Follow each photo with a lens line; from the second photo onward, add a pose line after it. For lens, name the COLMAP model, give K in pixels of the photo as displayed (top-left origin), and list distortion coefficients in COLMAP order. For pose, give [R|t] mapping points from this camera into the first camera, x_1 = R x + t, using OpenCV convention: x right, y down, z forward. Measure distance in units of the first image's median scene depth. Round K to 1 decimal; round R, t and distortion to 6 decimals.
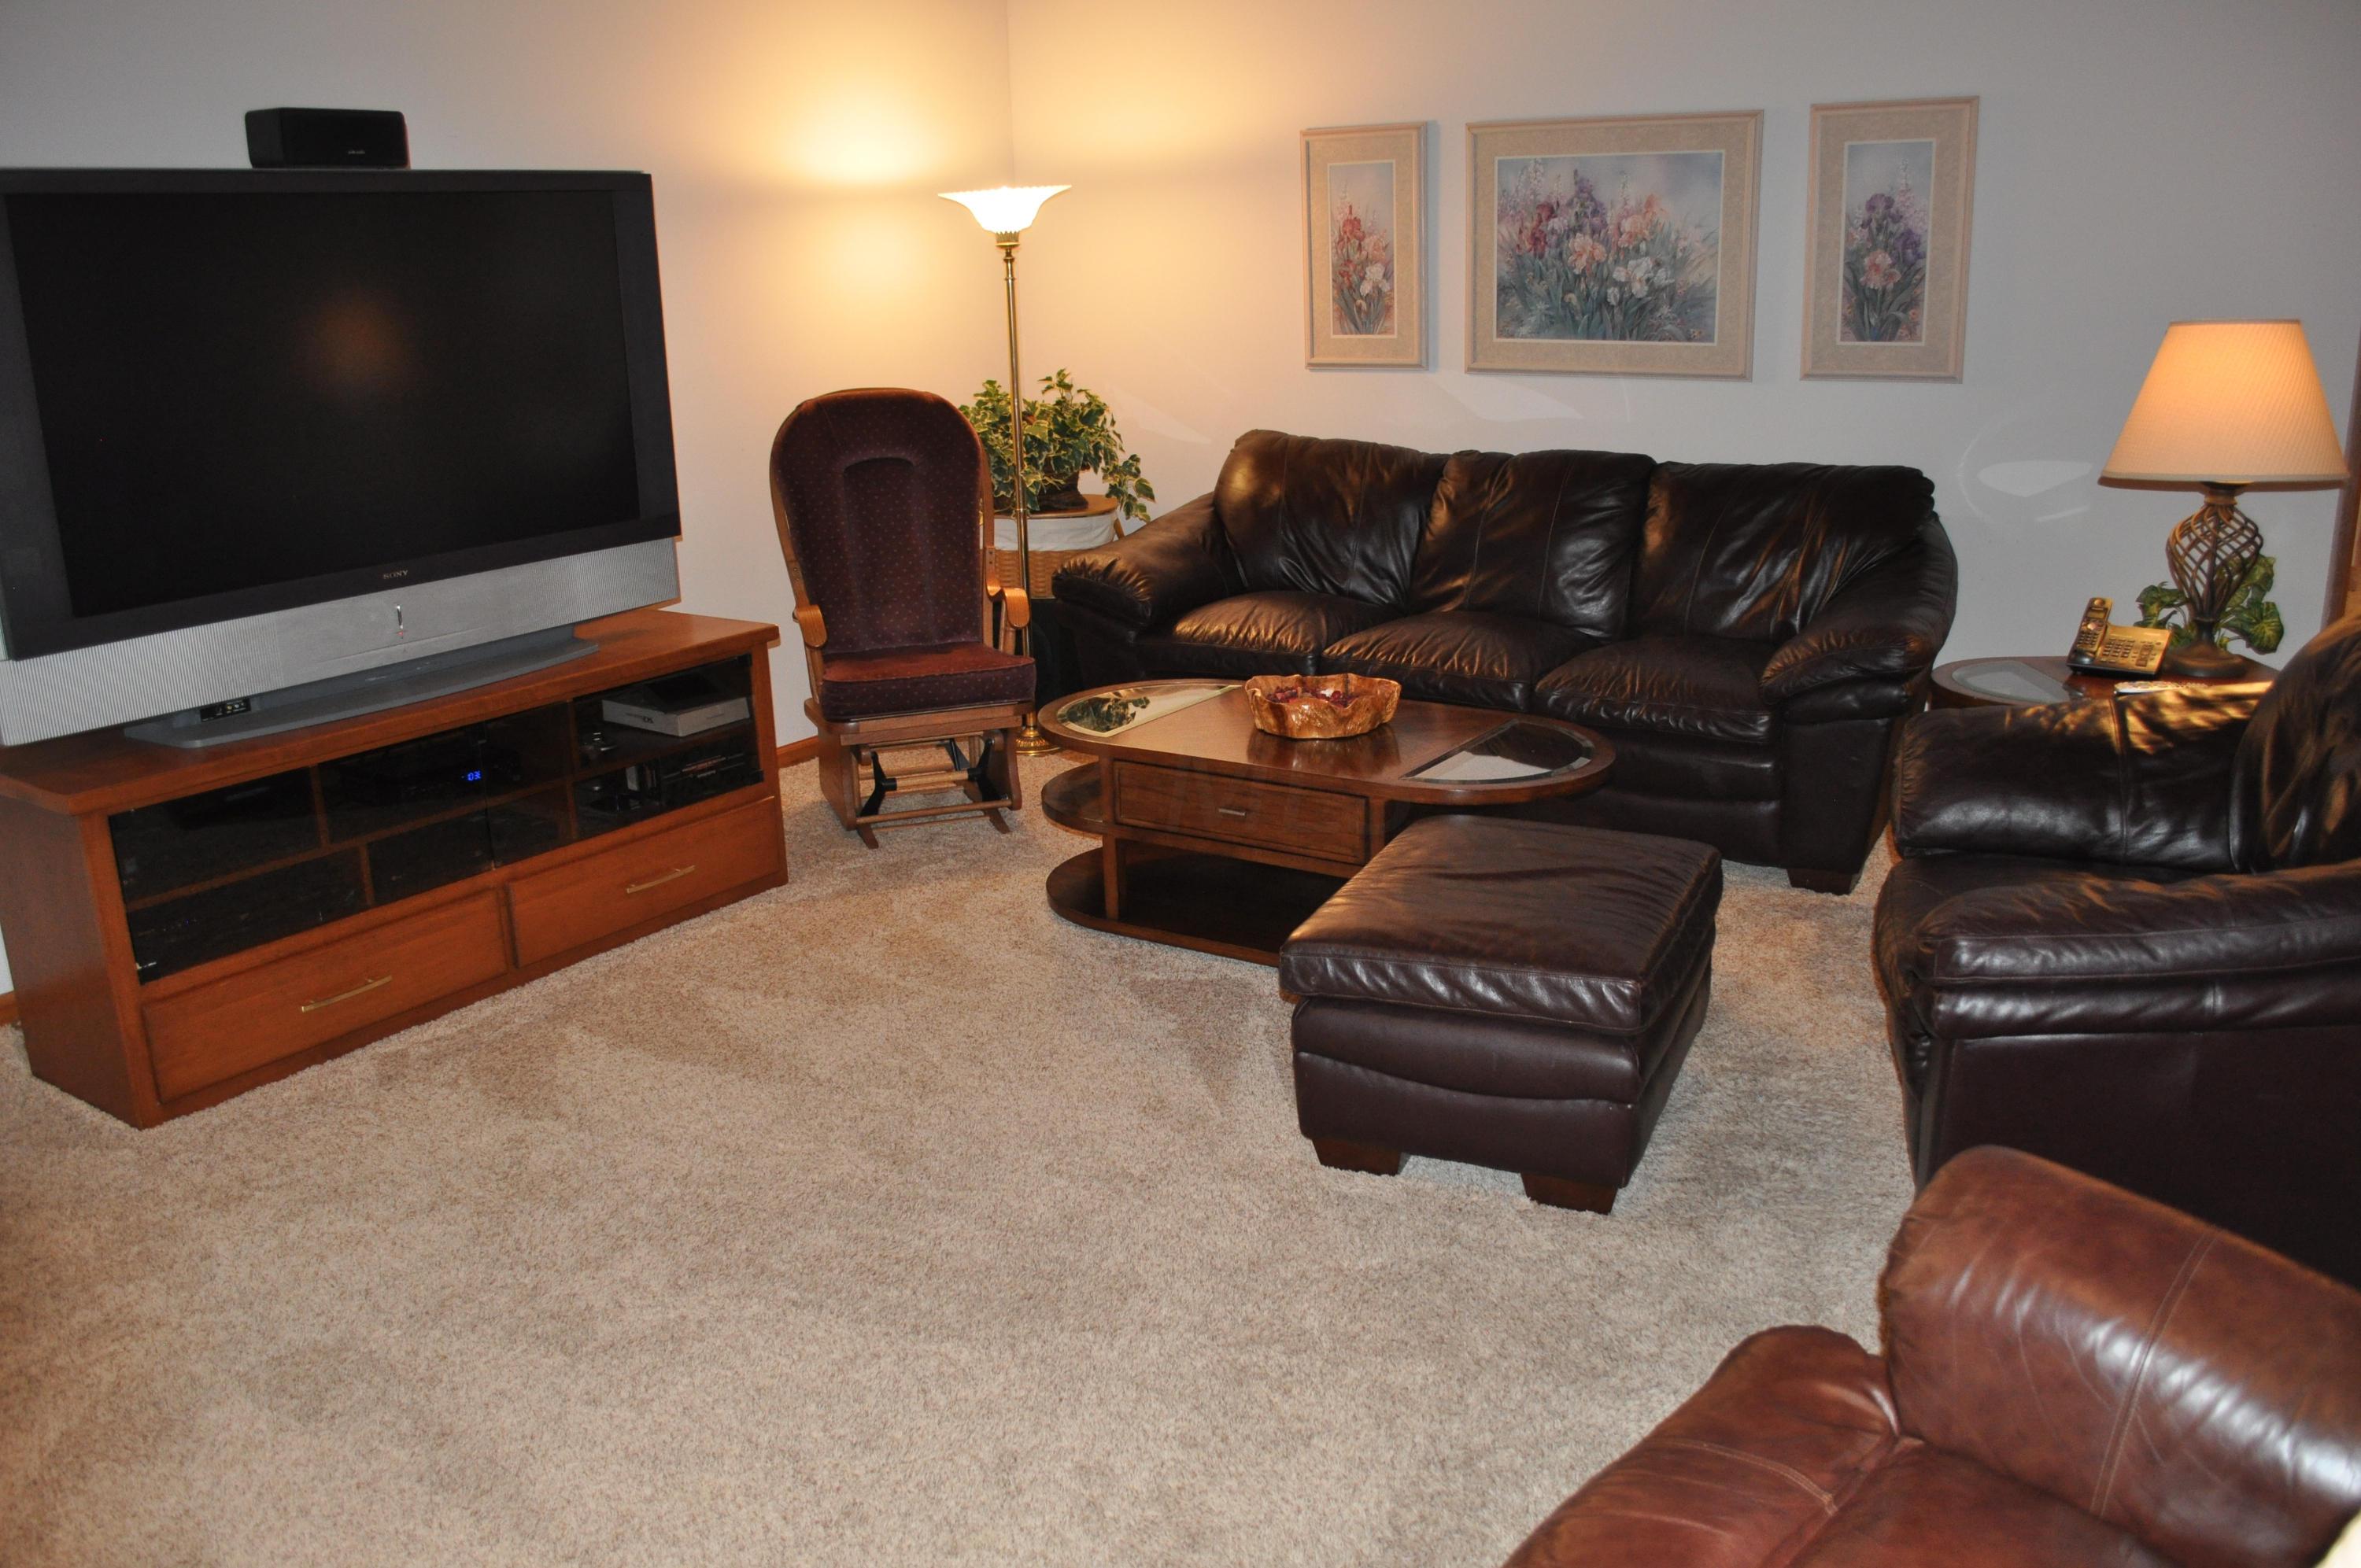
lens RADIAL K [[1865.6, 0, 1194.5], [0, 1865.6, 804.4], [0, 0, 1]] dist [-0.081101, 0.013440]
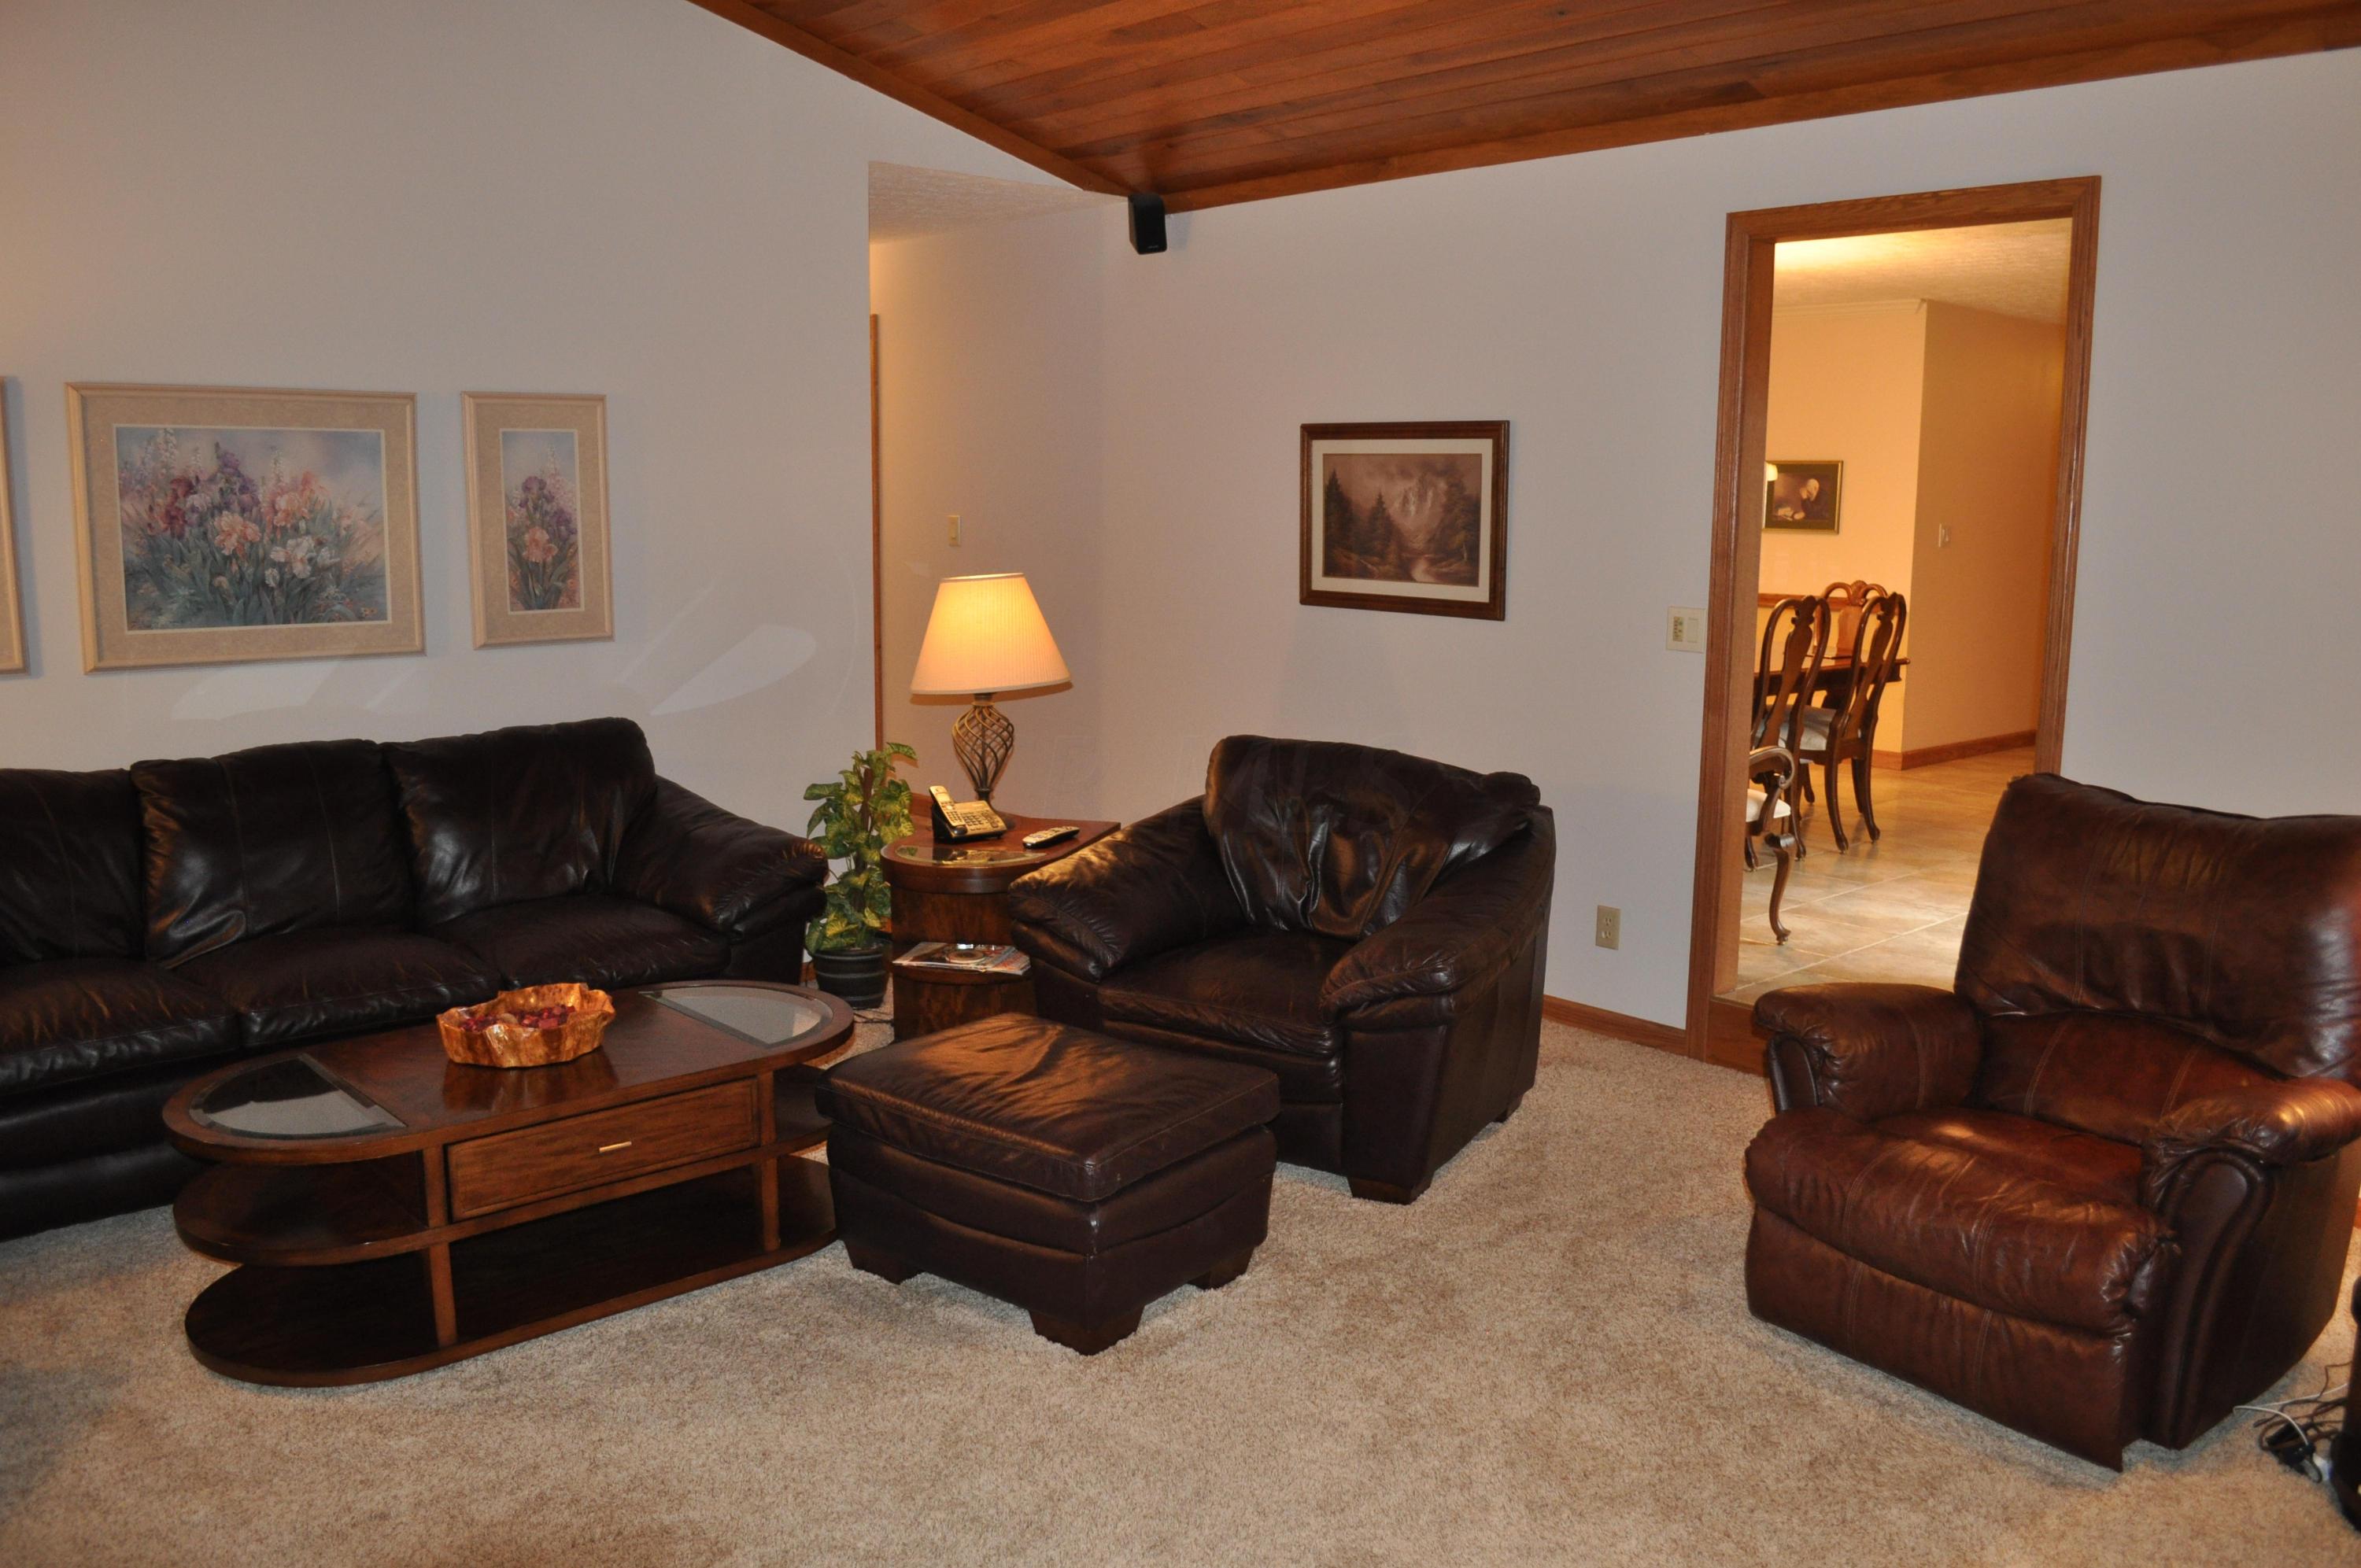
lens RADIAL K [[1865.6, 0, 1194.5], [0, 1865.6, 804.4], [0, 0, 1]] dist [-0.081101, 0.013440]
pose [[0.252624, -0.133718, 0.958280, -0.560514], [0.263762, 0.962411, 0.064761, -0.105277], [-0.930919, 0.236398, 0.278398, 0.348235]]
